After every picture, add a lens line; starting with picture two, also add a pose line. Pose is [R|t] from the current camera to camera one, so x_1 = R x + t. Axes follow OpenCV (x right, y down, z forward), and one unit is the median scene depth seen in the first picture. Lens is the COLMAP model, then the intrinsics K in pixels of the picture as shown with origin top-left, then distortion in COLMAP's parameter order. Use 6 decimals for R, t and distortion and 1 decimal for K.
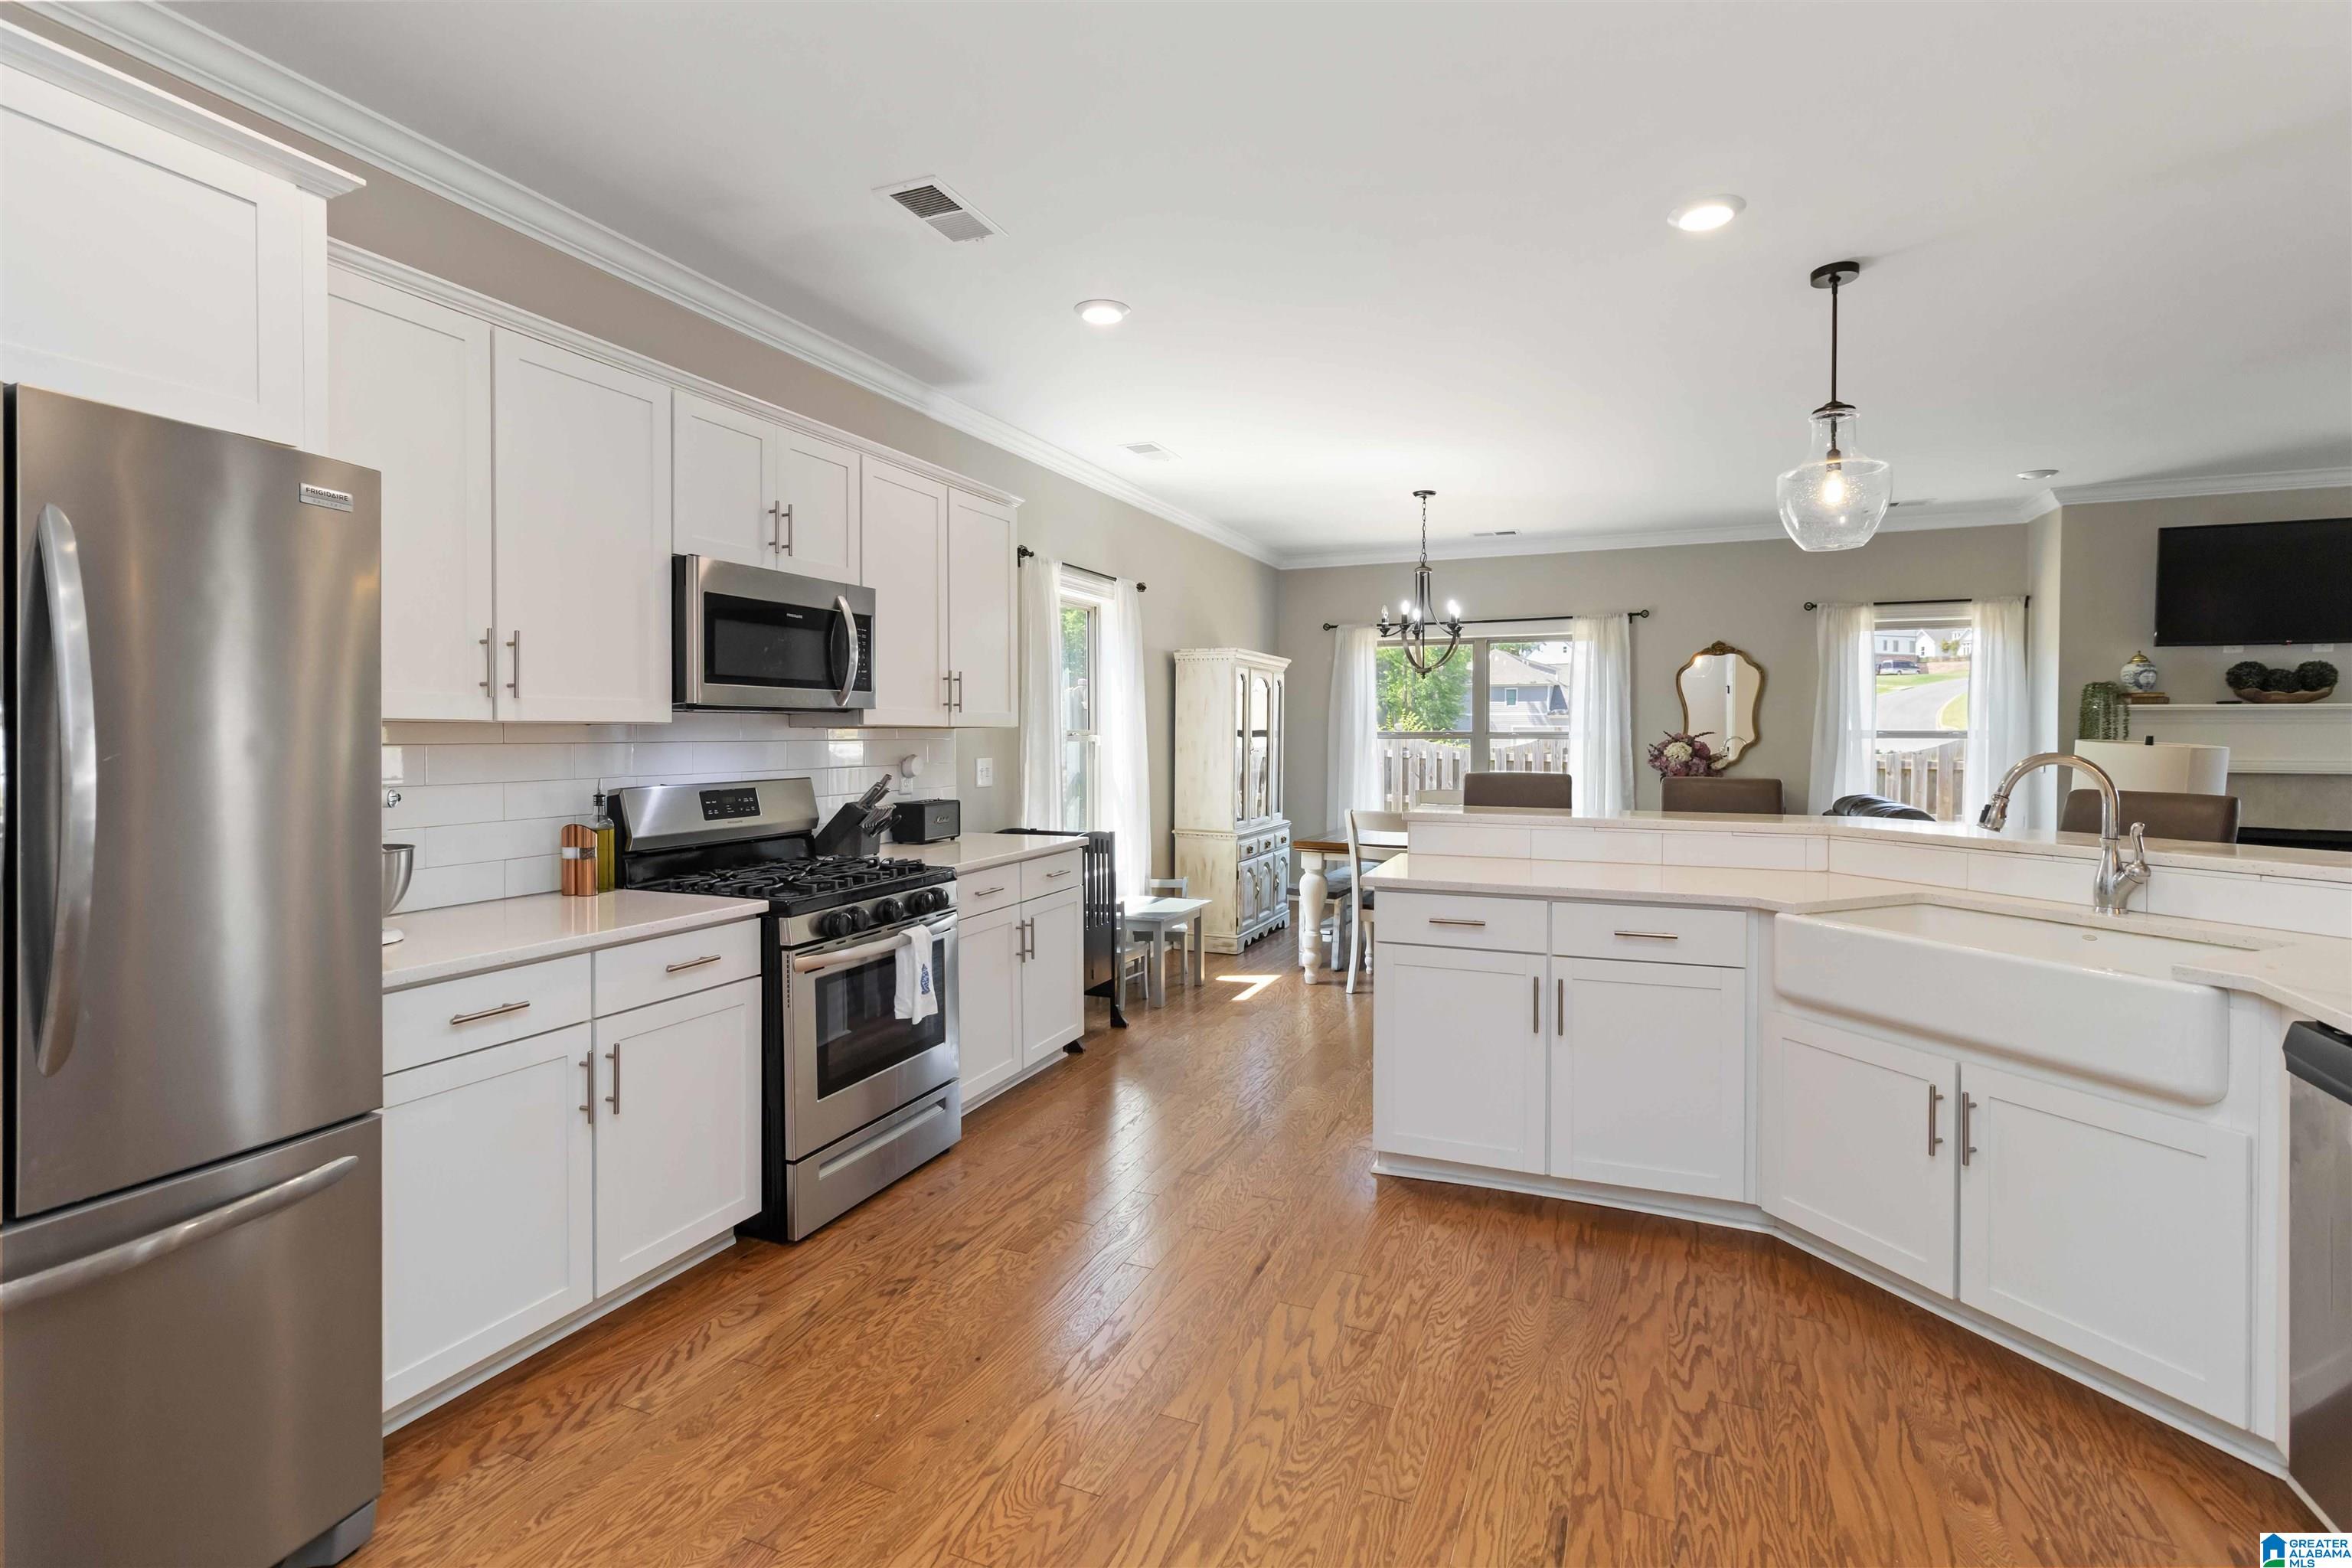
lens RADIAL K [[1087.5, 0, 1188.5], [0, 1087.5, 743.7], [0, 0, 1]] dist [0.001086, 0.000479]
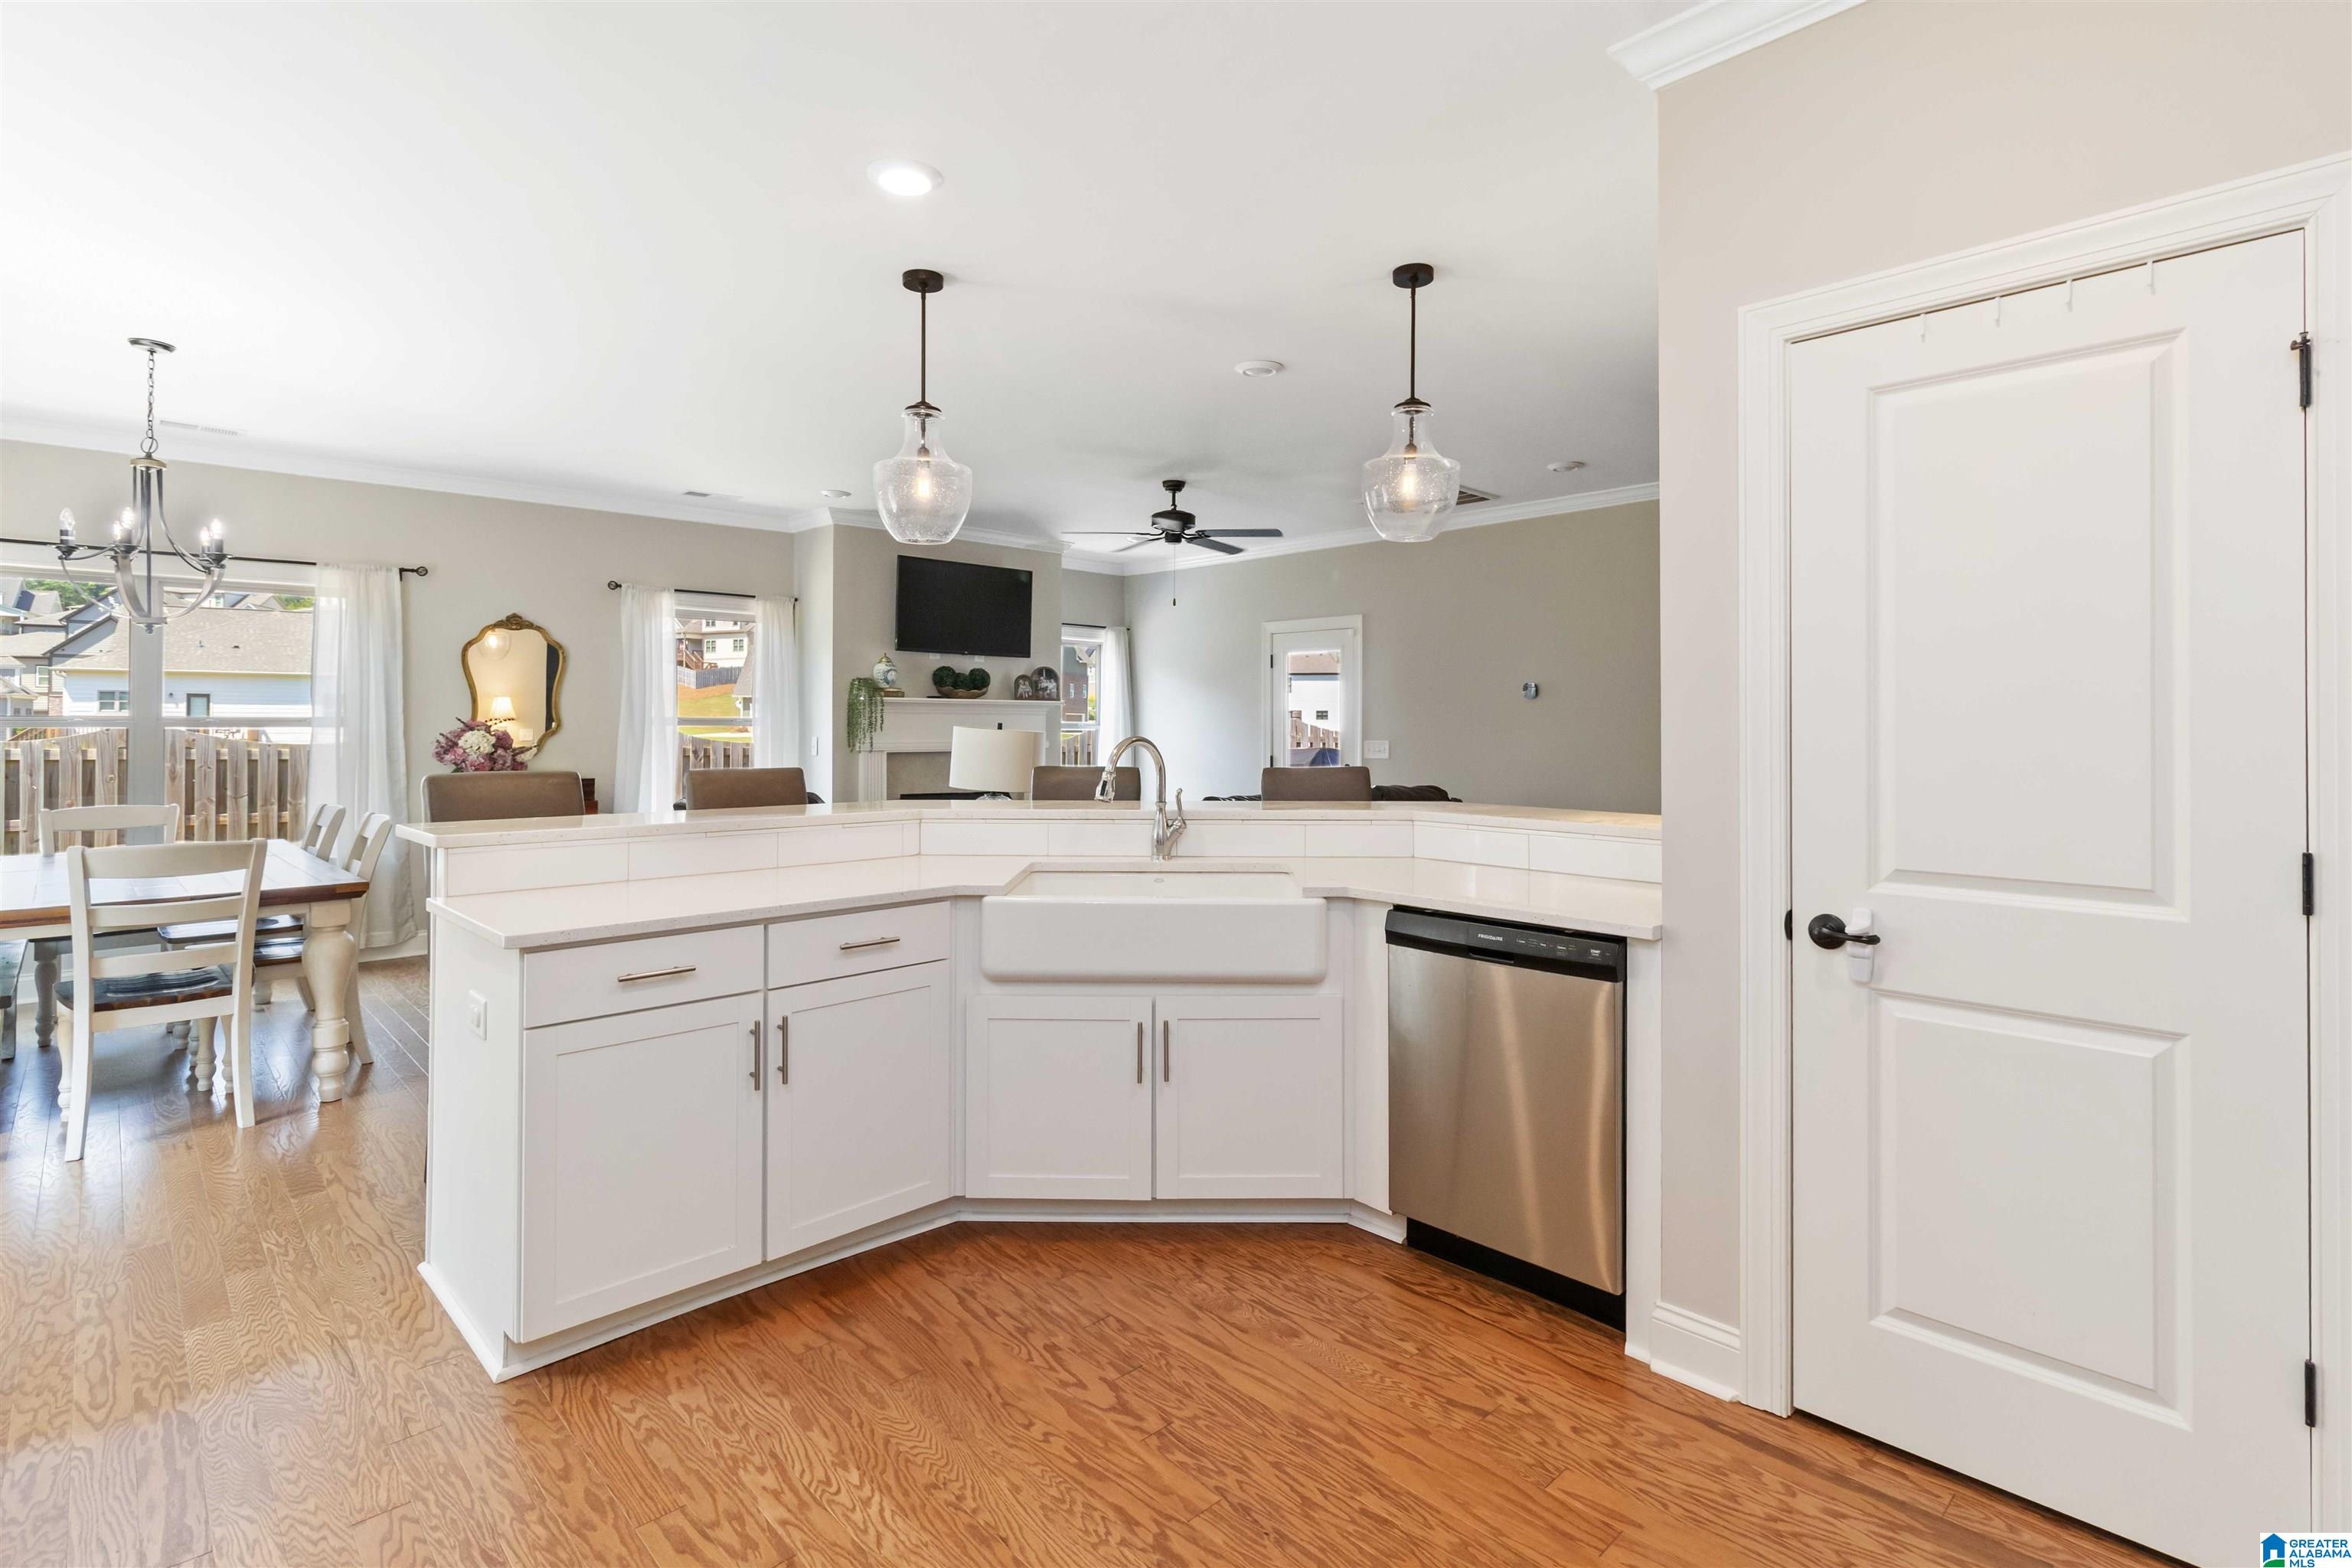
lens RADIAL K [[1148.9, 0, 1177.0], [0, 1148.9, 712.2], [0, 0, 1]] dist [0.000771, 0.000011]
pose [[0.397219, 0.008734, 0.917682, -0.346577], [0.006461, 0.999903, -0.012313, -0.002643], [-0.917701, 0.010820, 0.397124, 0.376362]]
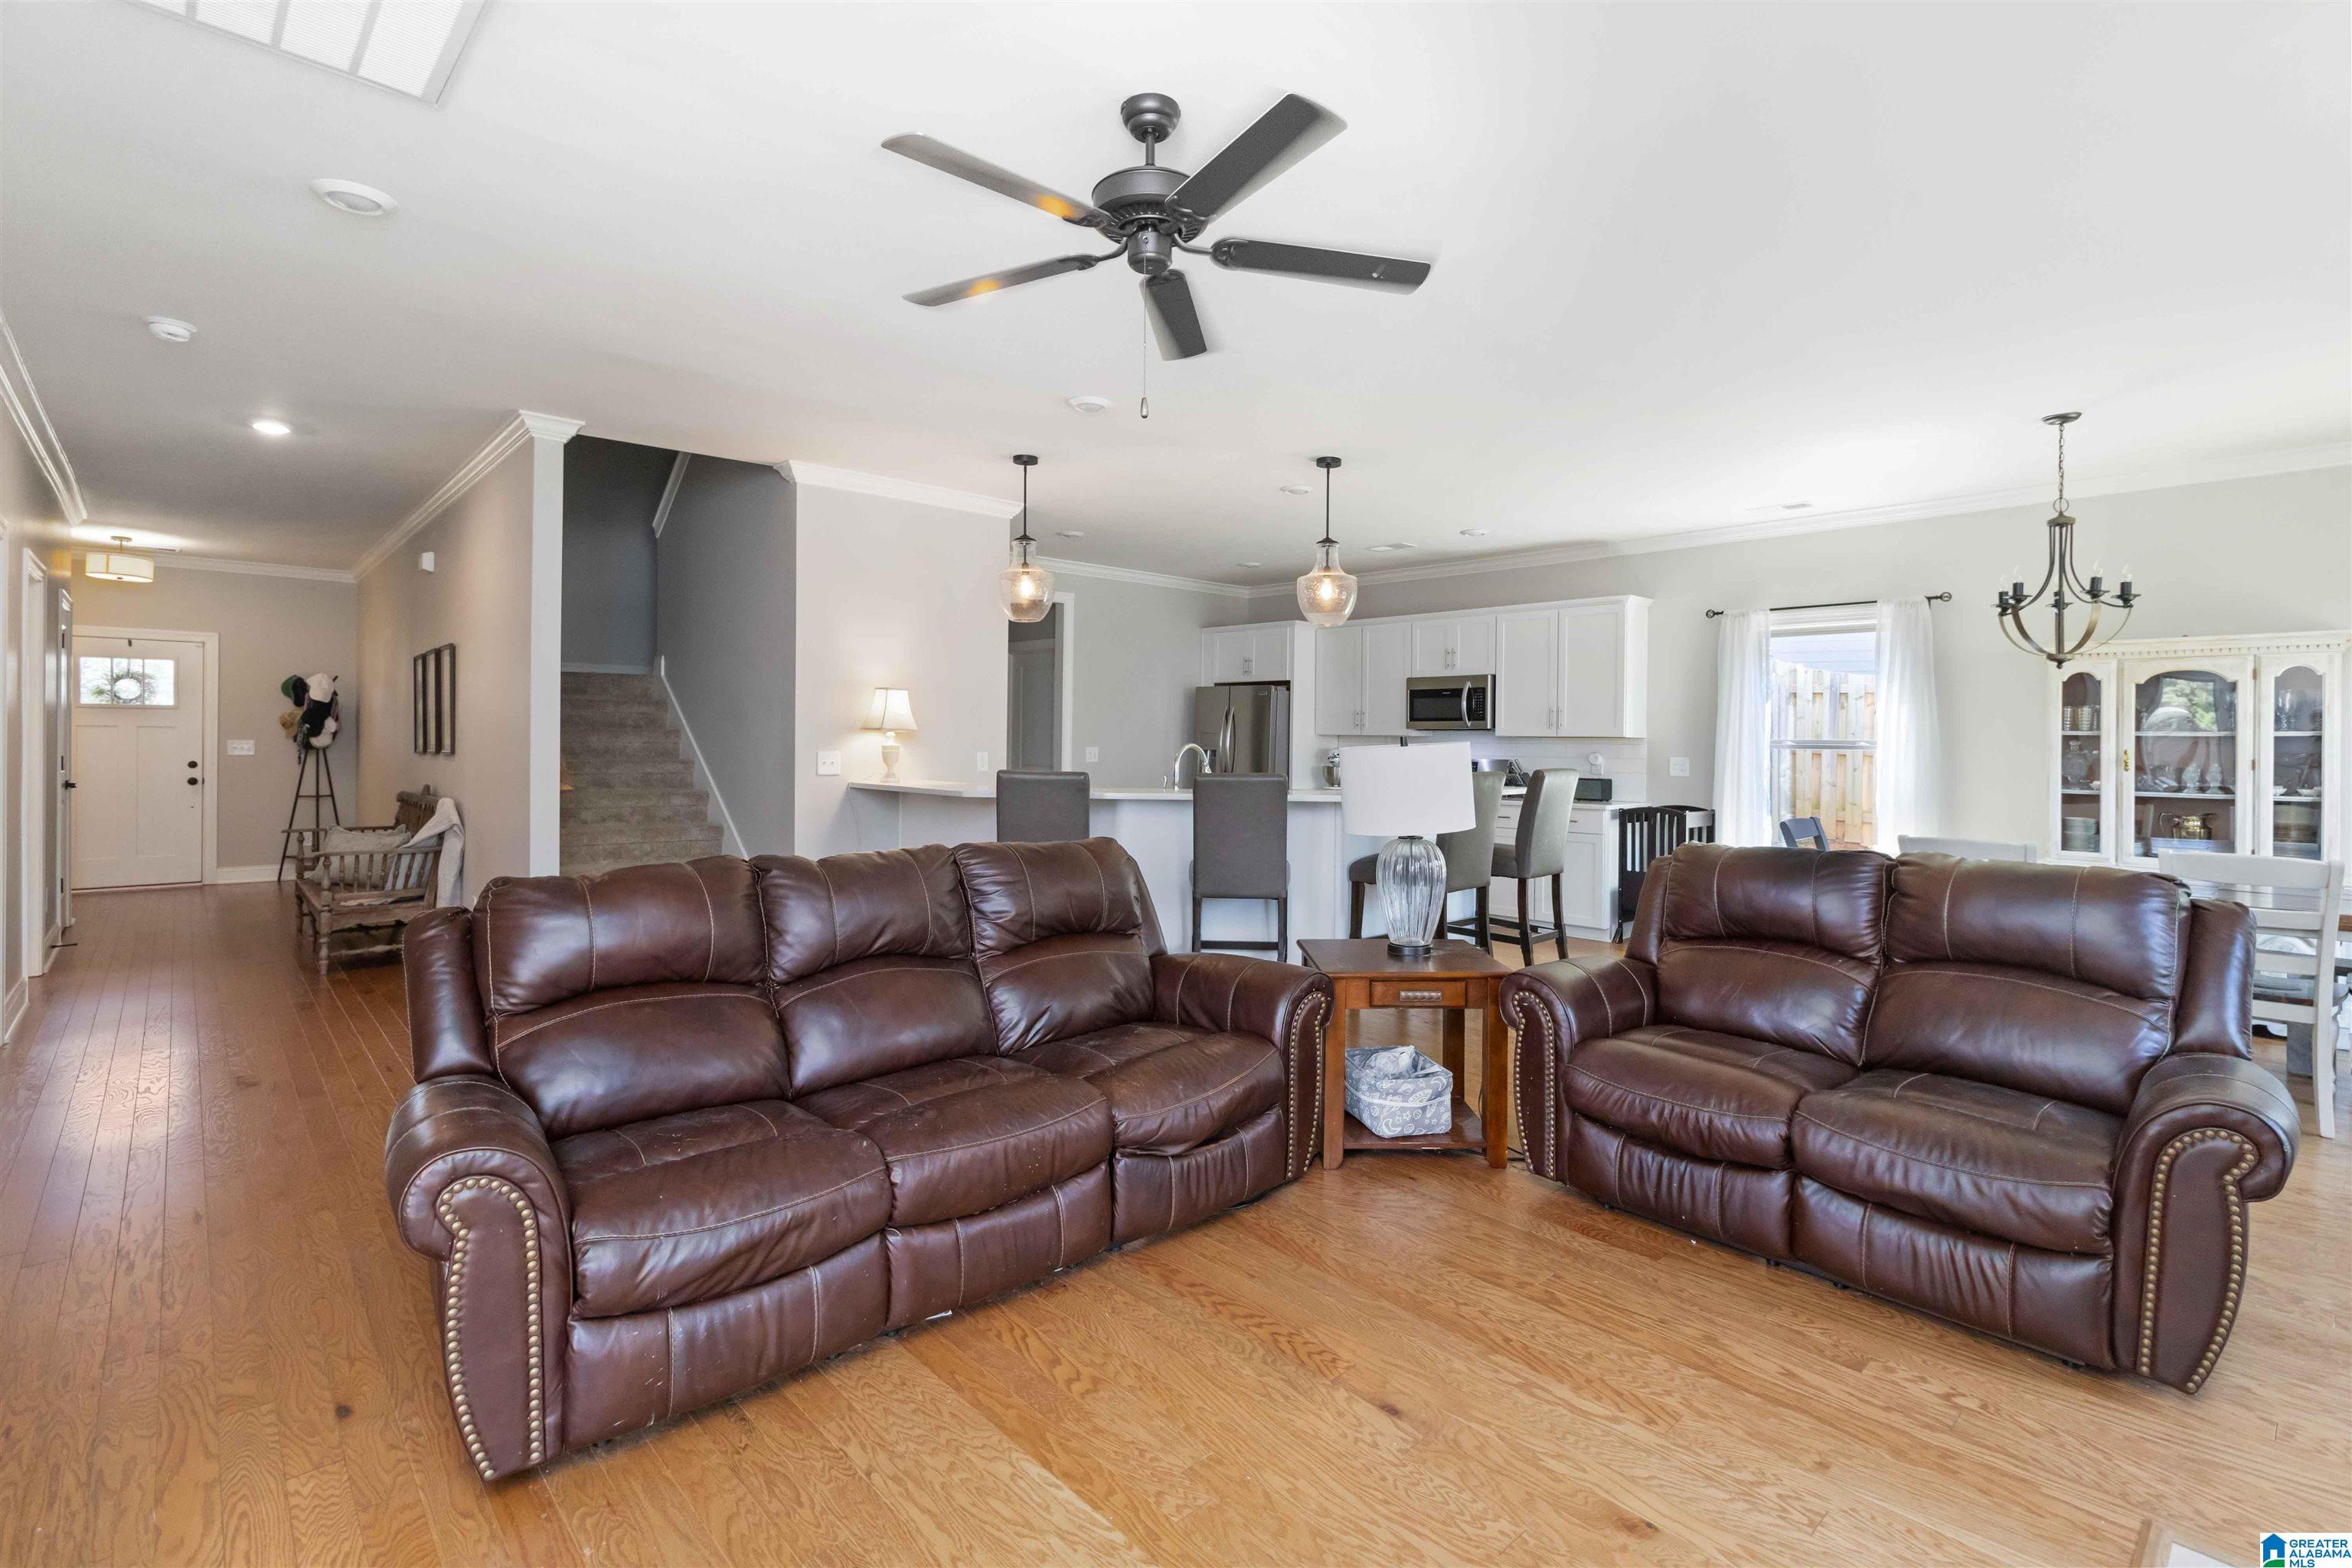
lens RADIAL K [[1087.5, 0, 1188.5], [0, 1087.5, 743.7], [0, 0, 1]] dist [0.001086, 0.000479]
pose [[-0.415607, -0.004552, -0.909533, 2.378963], [-0.020671, 0.999776, 0.004441, 0.003270], [0.909309, 0.020647, -0.415608, 1.618235]]
